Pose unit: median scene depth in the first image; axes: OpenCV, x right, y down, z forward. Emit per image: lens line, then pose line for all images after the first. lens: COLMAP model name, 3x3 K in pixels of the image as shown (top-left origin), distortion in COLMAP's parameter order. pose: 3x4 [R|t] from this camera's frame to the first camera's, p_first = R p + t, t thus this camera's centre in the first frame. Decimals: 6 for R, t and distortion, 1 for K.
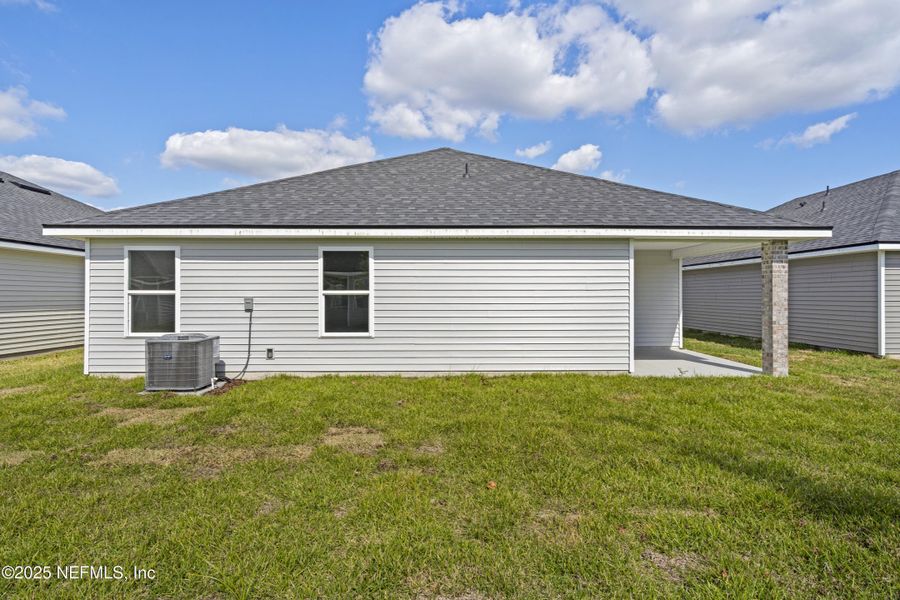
lens RADIAL K [[528.1, 0, 487.5], [0, 528.1, 286.1], [0, 0, 1]] dist [0.001952, -0.000259]
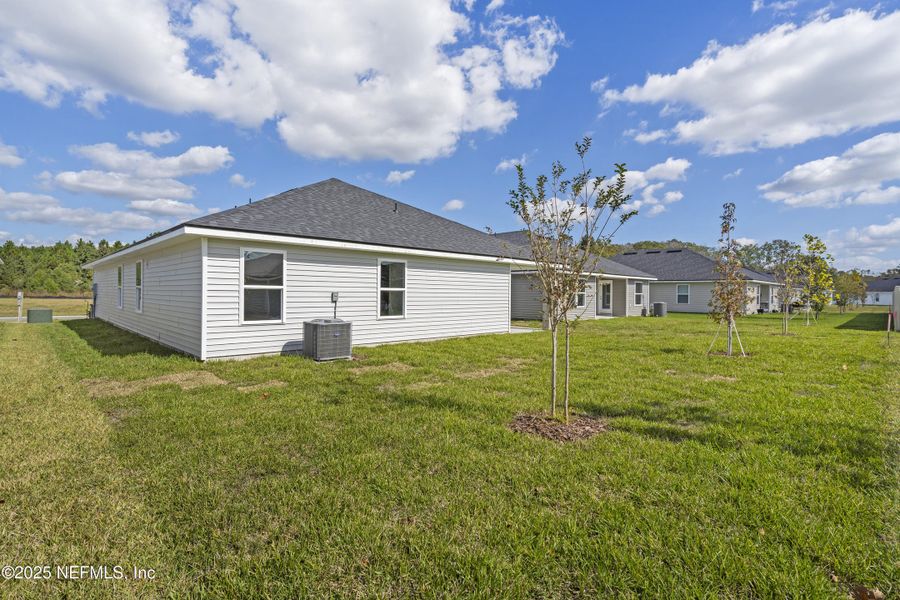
lens RADIAL K [[454.2, 0, 471.4], [0, 454.2, 293.4], [0, 0, 1]] dist [0.001253, -0.000395]
pose [[0.687354, 0.008340, 0.726274, -1.060469], [-0.027273, 0.999525, 0.014334, -0.001559], [-0.725810, -0.029660, 0.687255, -0.065432]]
